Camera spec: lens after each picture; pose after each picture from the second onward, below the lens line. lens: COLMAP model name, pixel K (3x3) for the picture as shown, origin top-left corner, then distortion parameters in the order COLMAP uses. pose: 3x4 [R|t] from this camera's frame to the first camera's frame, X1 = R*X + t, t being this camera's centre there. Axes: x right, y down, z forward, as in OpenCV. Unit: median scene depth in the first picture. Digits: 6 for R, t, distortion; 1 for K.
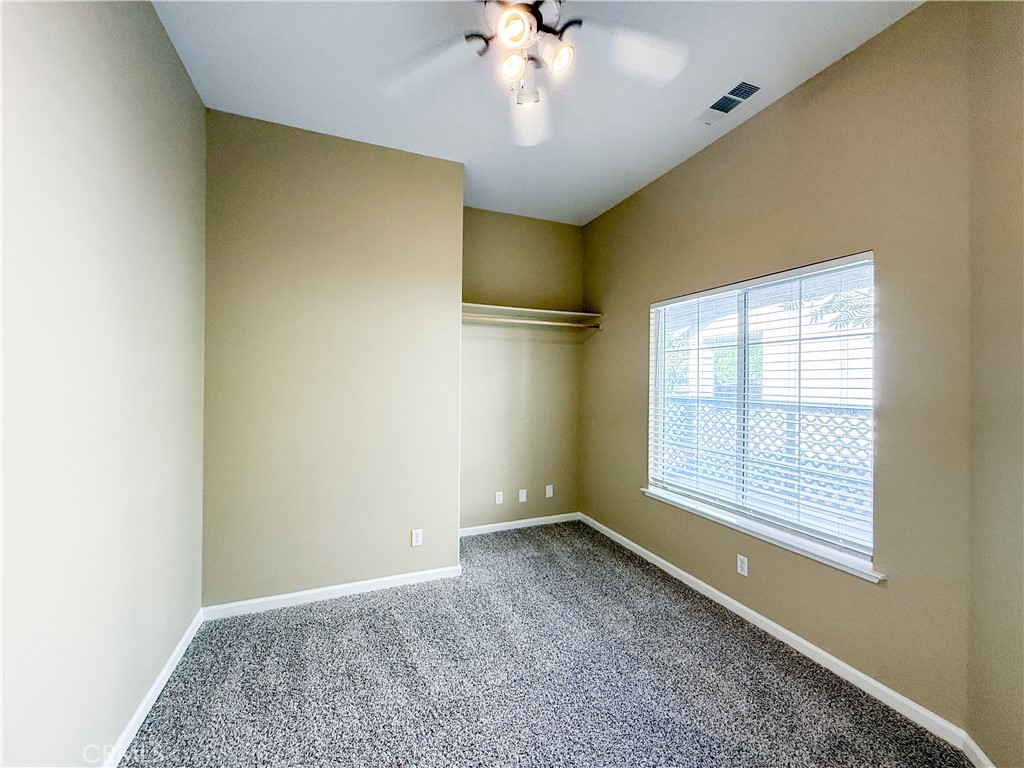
lens RADIAL K [[408.8, 0, 512.6], [0, 408.8, 383.2], [0, 0, 1]] dist [0.002437, 0.000426]
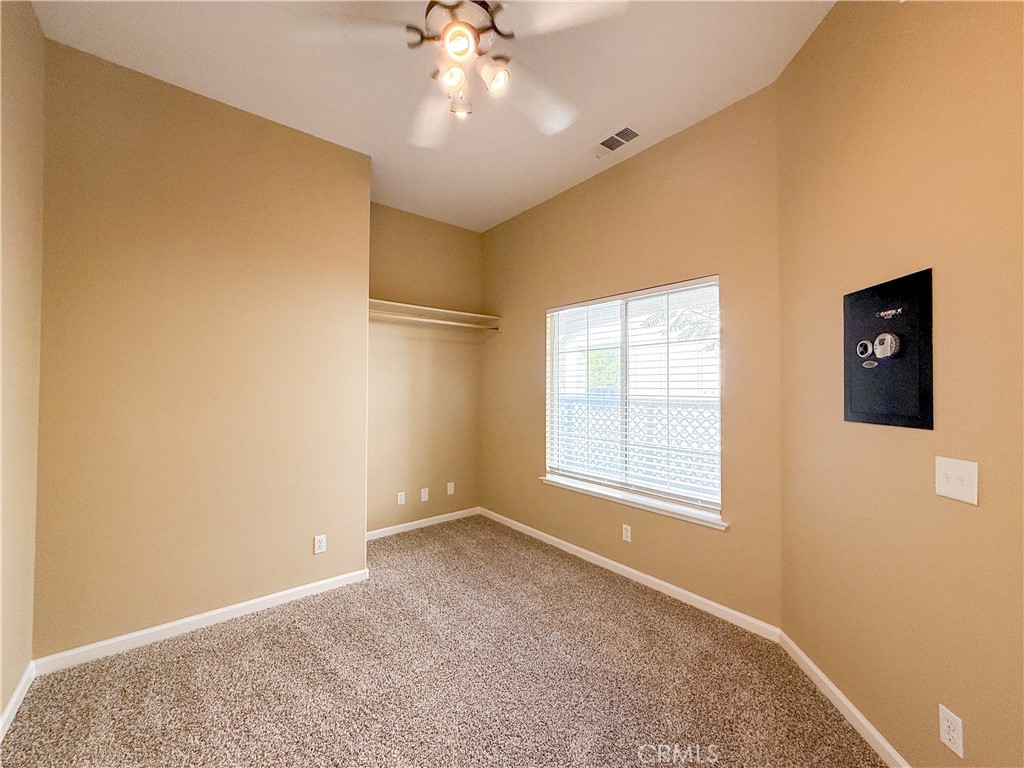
lens RADIAL K [[408.8, 0, 511.4], [0, 408.8, 383.7], [0, 0, 1]] dist [0.002437, 0.000426]
pose [[0.956680, -0.001697, 0.291137, -0.109263], [0.005573, 0.999907, -0.012486, 0.029383], [-0.291089, 0.013567, 0.956600, -0.040840]]
